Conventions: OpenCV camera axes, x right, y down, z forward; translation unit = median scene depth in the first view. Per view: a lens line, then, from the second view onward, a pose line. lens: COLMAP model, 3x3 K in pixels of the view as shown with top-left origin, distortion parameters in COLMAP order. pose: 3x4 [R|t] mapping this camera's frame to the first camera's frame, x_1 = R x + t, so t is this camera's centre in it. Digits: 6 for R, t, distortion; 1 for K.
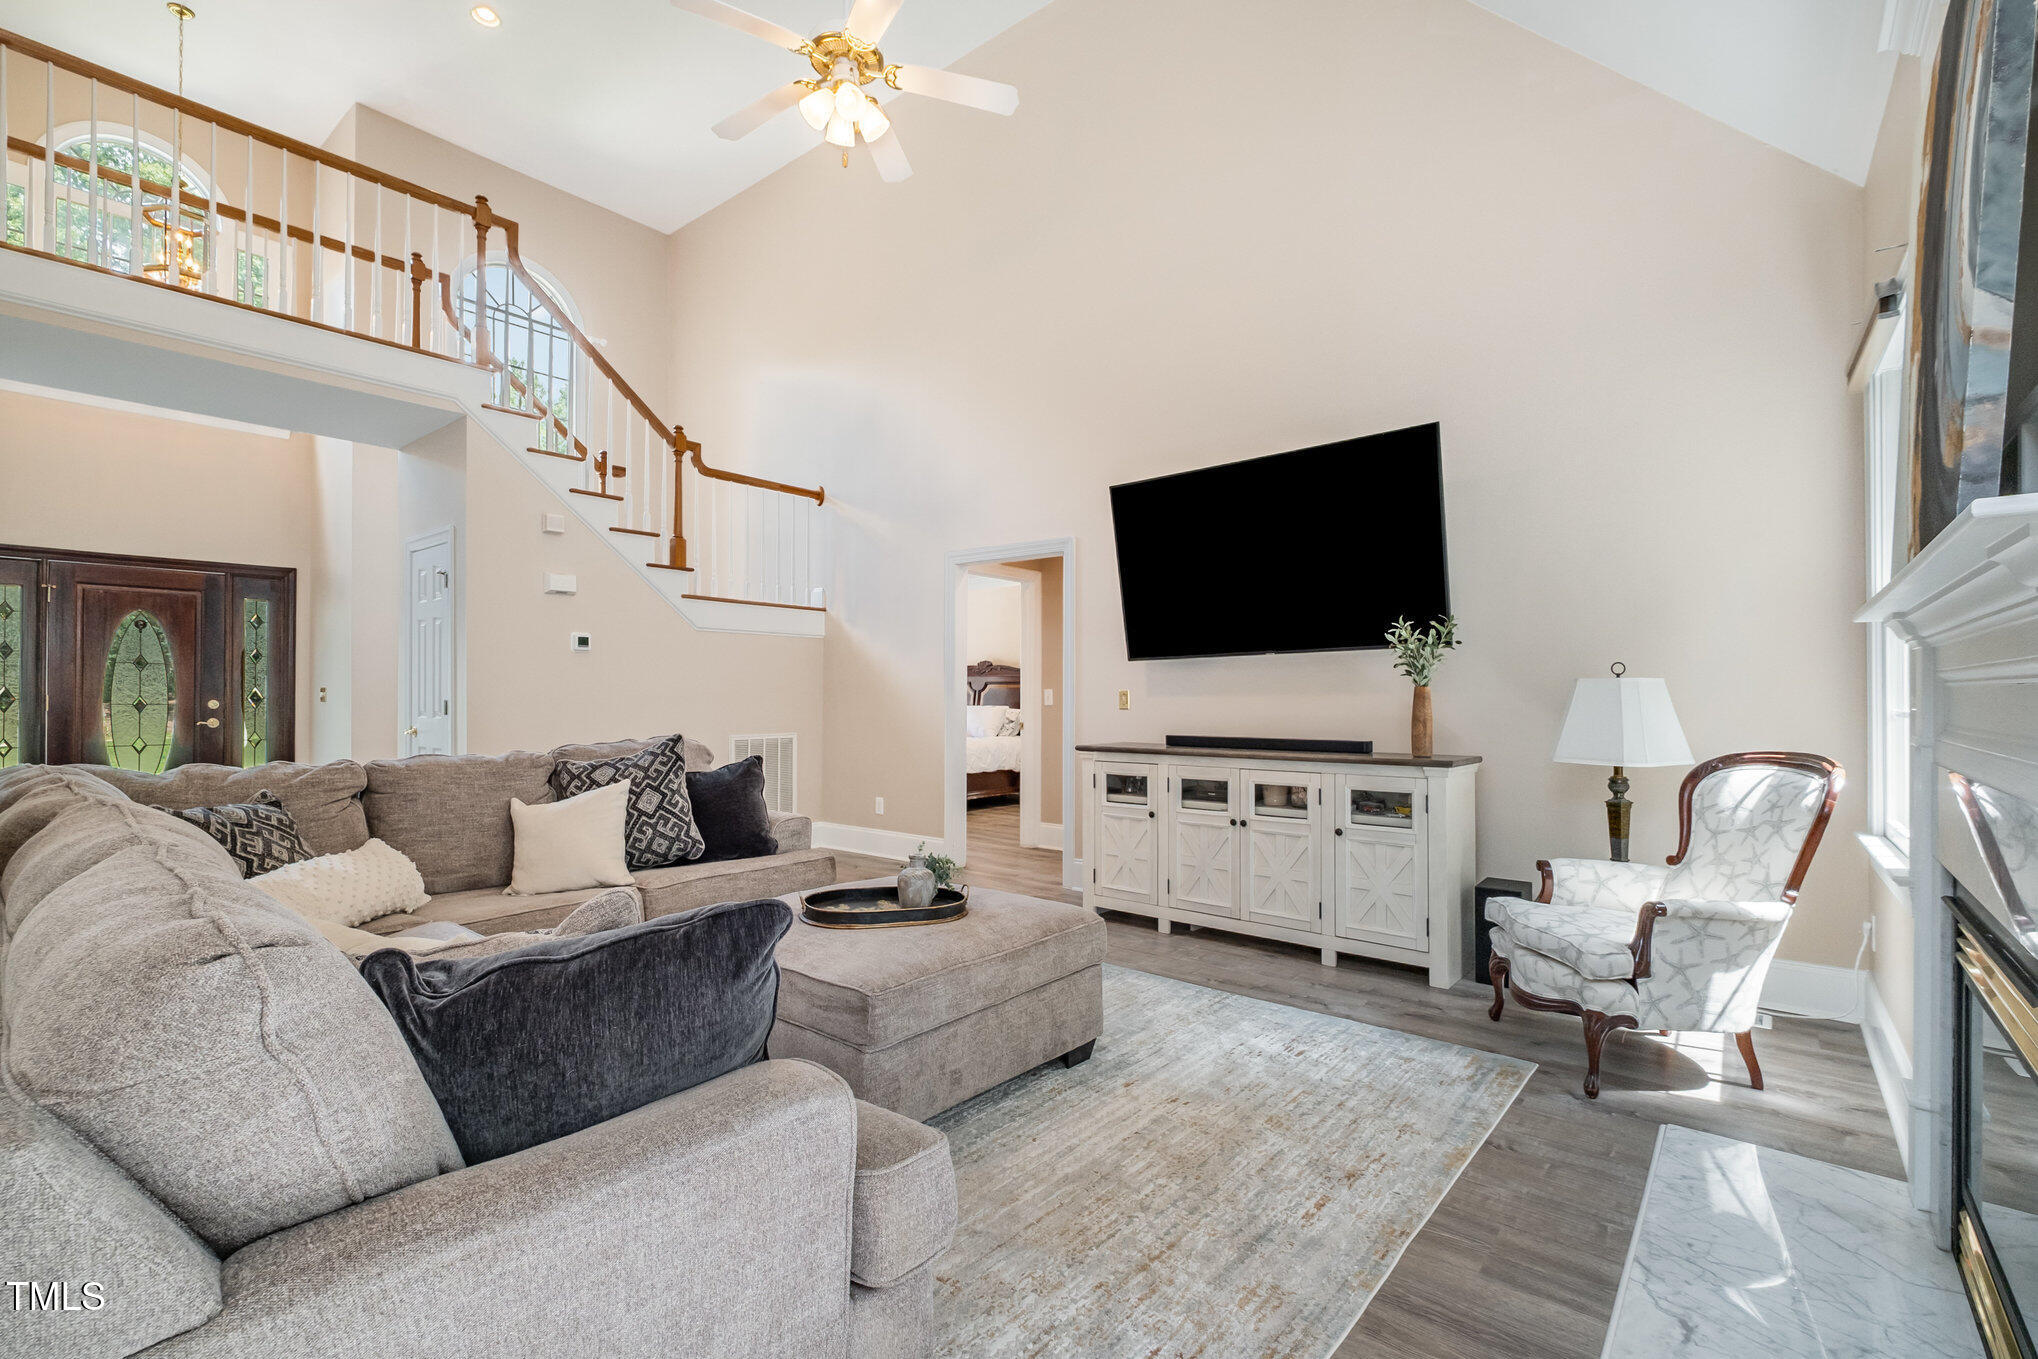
lens RADIAL K [[926.1, 0, 1019.0], [0, 926.1, 679.5], [0, 0, 1]] dist [-0.001332, -0.000078]
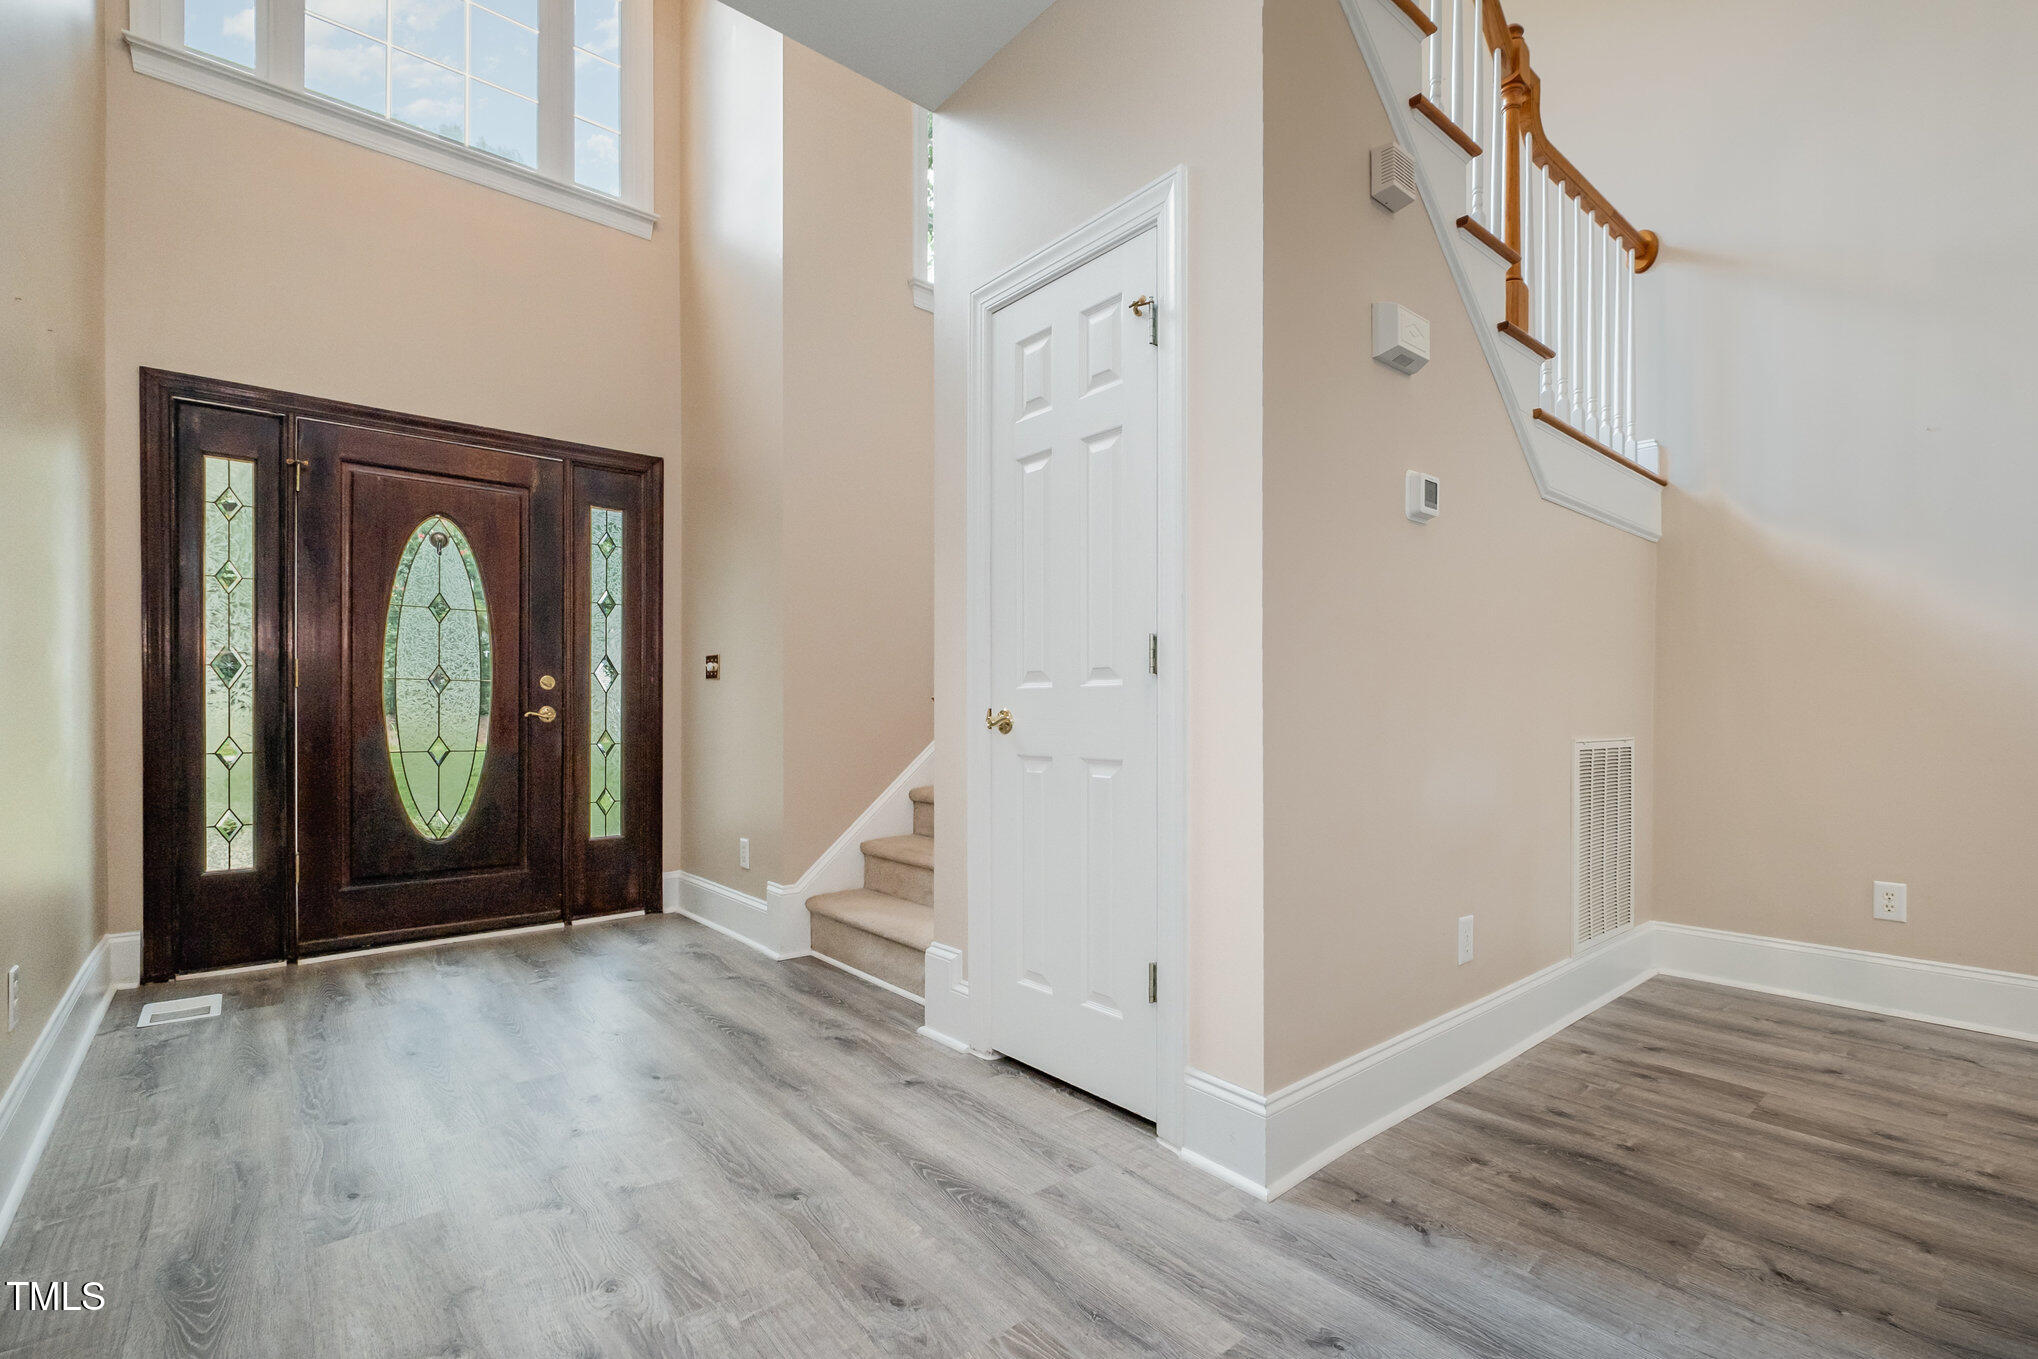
lens RADIAL K [[914.0, 0, 1021.5], [0, 914.0, 702.0], [0, 0, 1]] dist [0.003022, -0.000327]
pose [[0.984445, -0.002272, -0.175679, -0.475219], [0.003066, 0.999986, 0.004252, 0.037890], [0.175667, -0.004725, 0.984438, 0.484058]]
